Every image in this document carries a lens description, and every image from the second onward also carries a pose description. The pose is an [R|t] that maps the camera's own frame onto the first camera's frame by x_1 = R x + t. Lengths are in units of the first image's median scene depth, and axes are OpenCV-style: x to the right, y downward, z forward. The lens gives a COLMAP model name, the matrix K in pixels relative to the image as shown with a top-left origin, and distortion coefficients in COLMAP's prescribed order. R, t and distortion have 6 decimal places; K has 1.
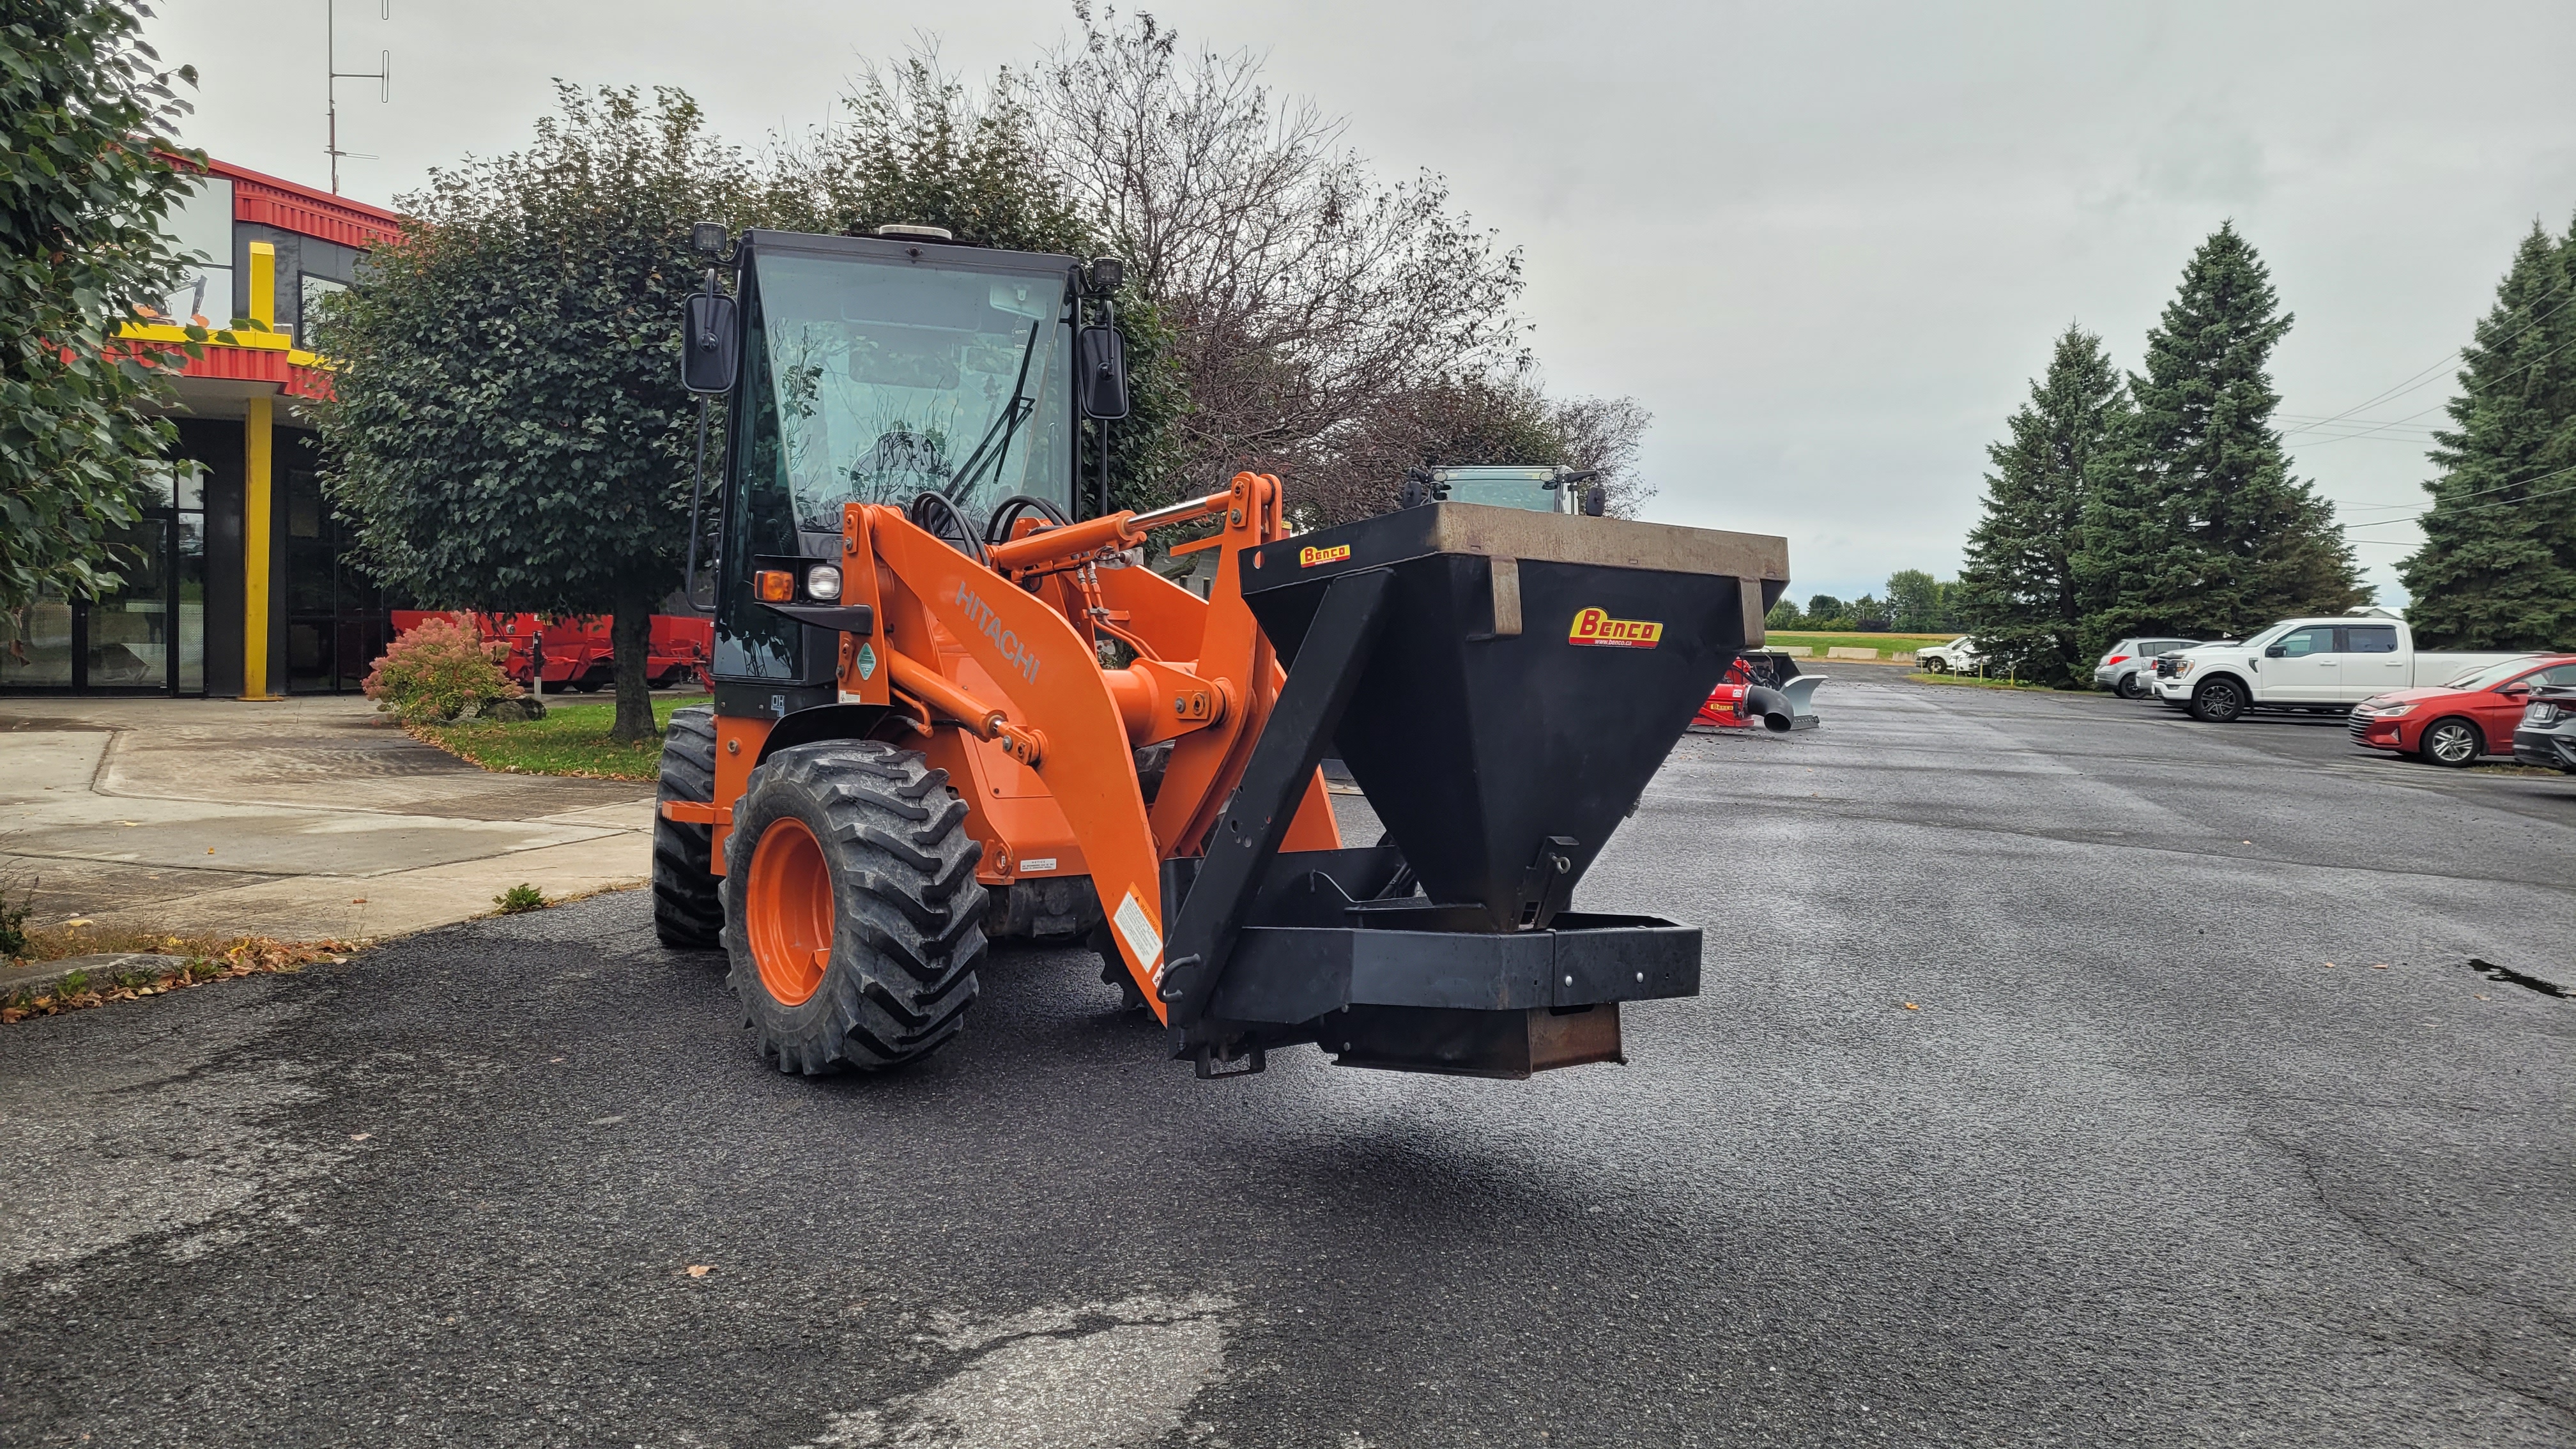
lens RADIAL K [[2001.3, 0, 1288.0], [0, 2001.3, 724.5], [0, 0, 1]] dist [0.074575, -0.072566]
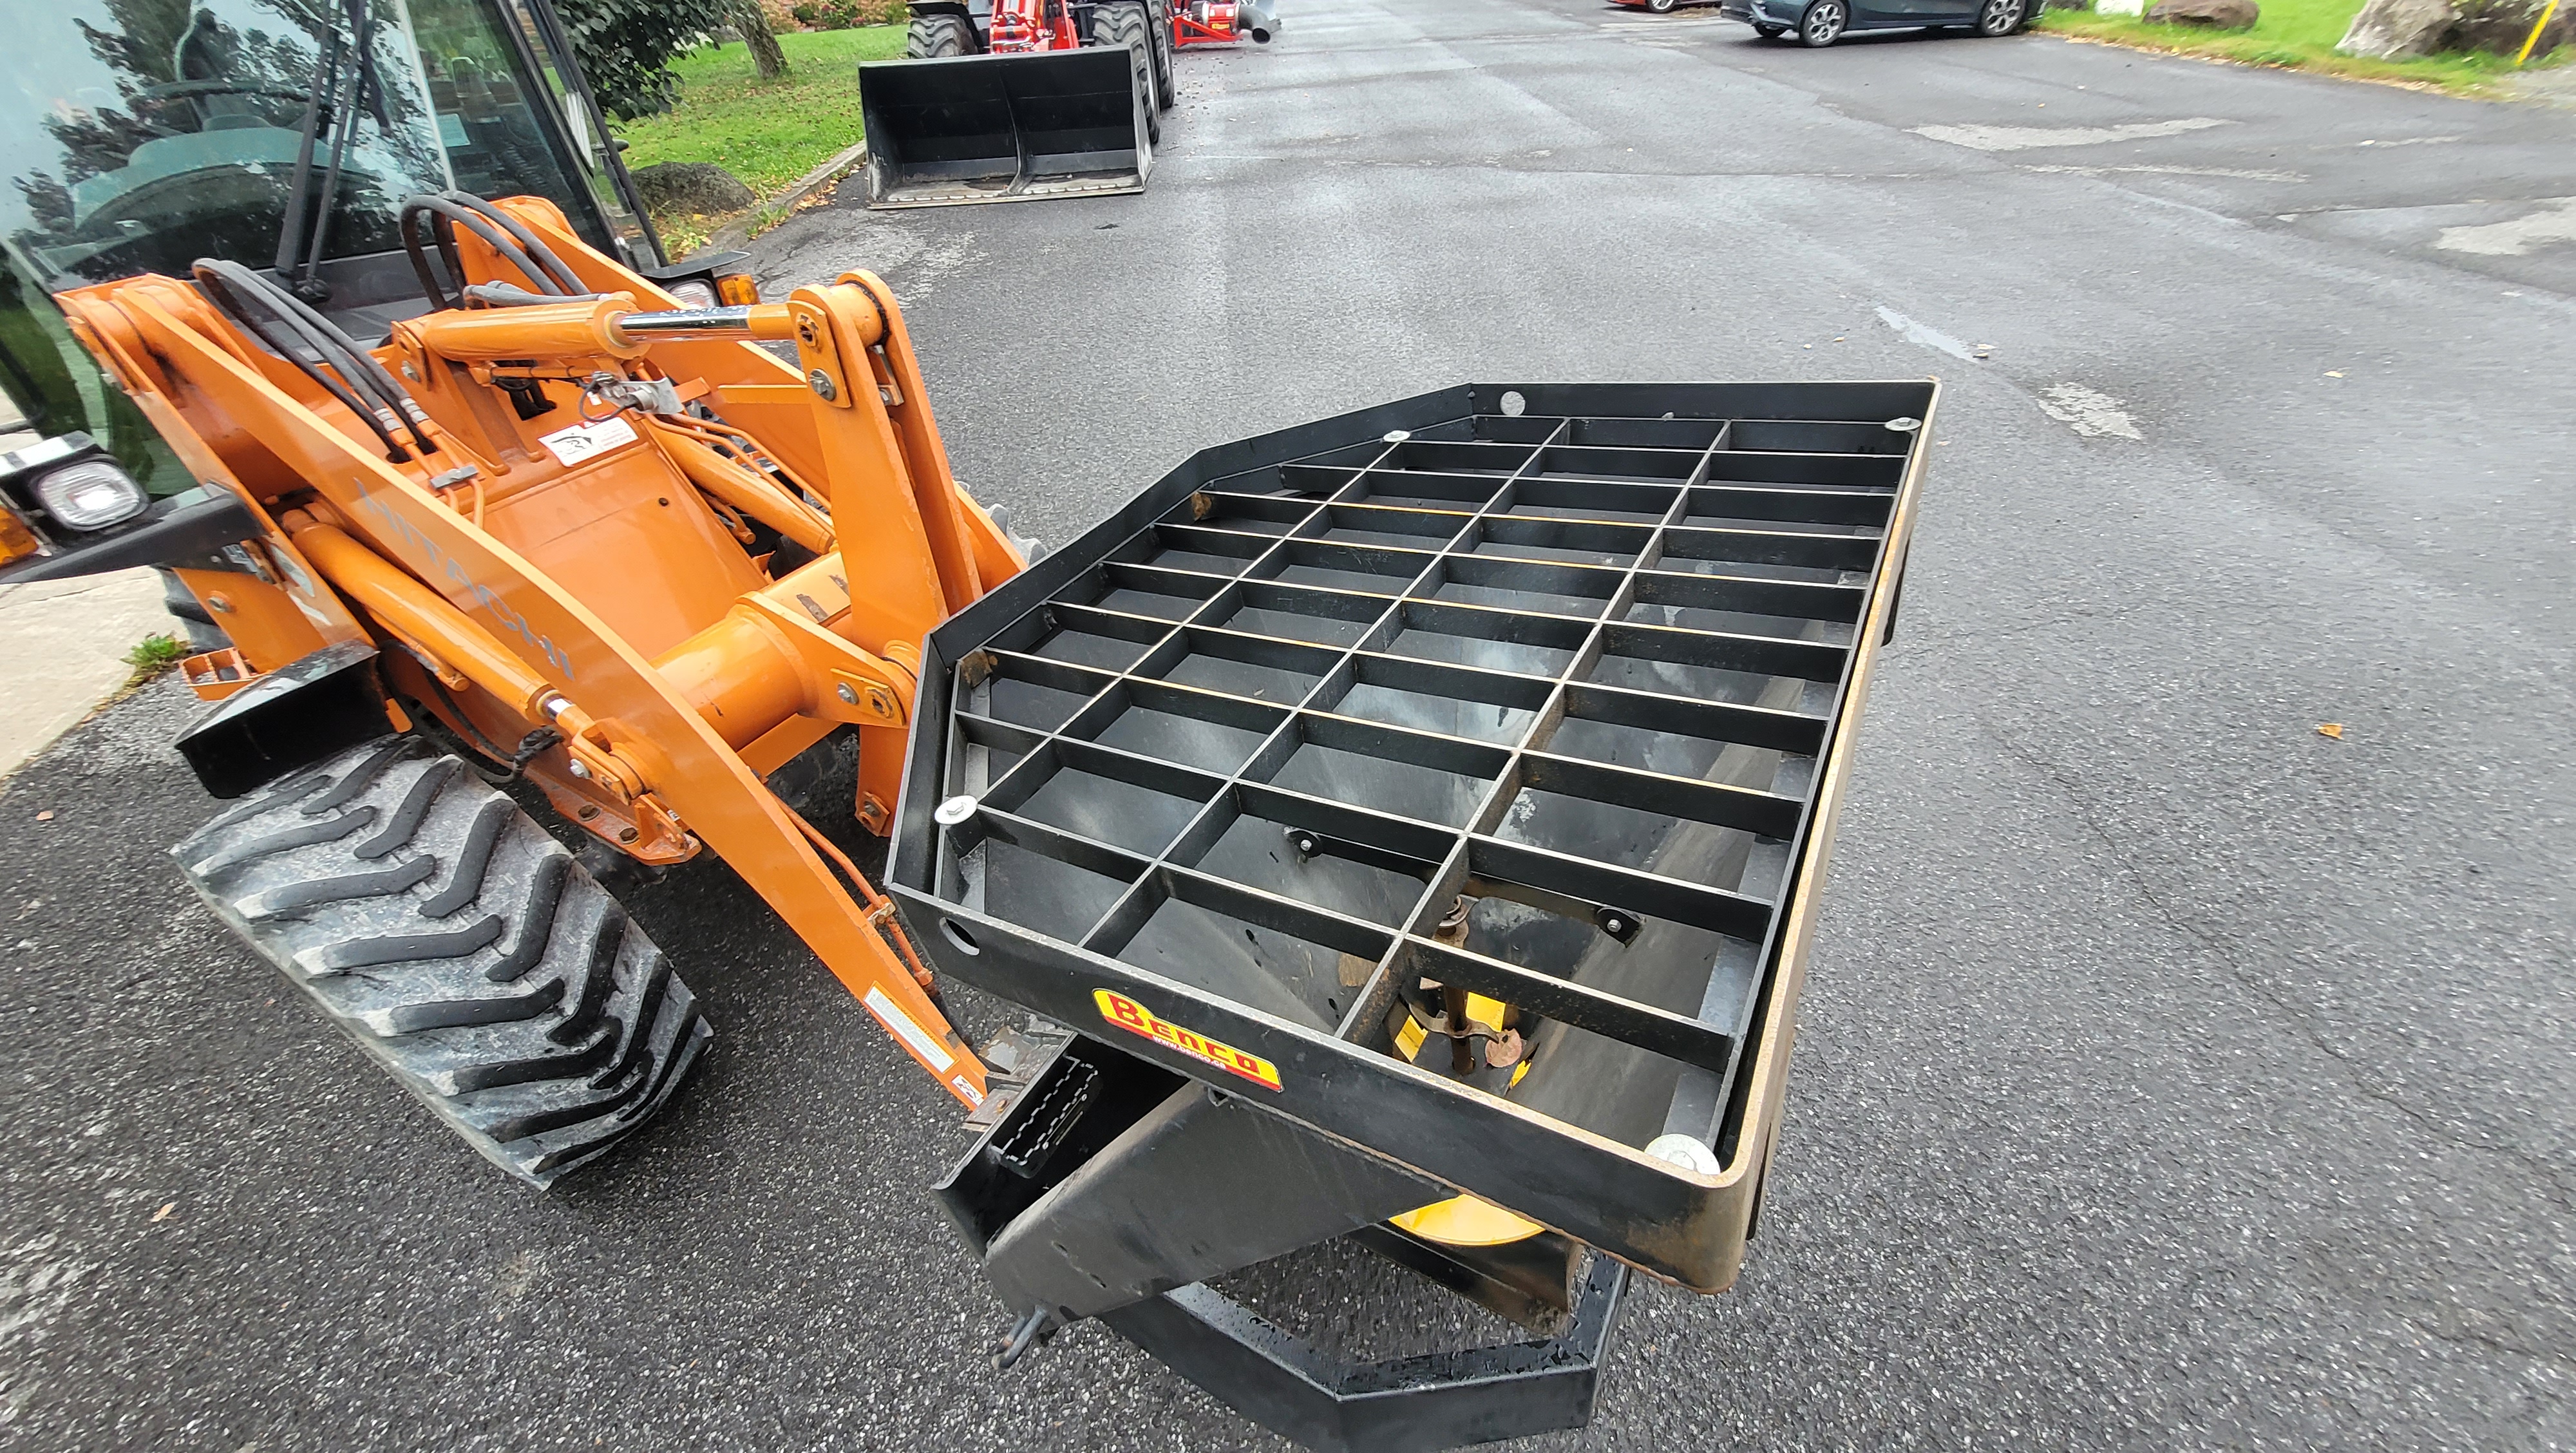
lens RADIAL K [[993.6, 0, 1288.0], [0, 993.6, 726.5], [0, 0, 1]] dist [0.000506, -0.000043]
pose [[0.945333, -0.264556, 0.190671, 0.012516], [0.095110, 0.782940, 0.614783, -0.174555], [-0.311929, -0.563040, 0.765301, 0.723483]]
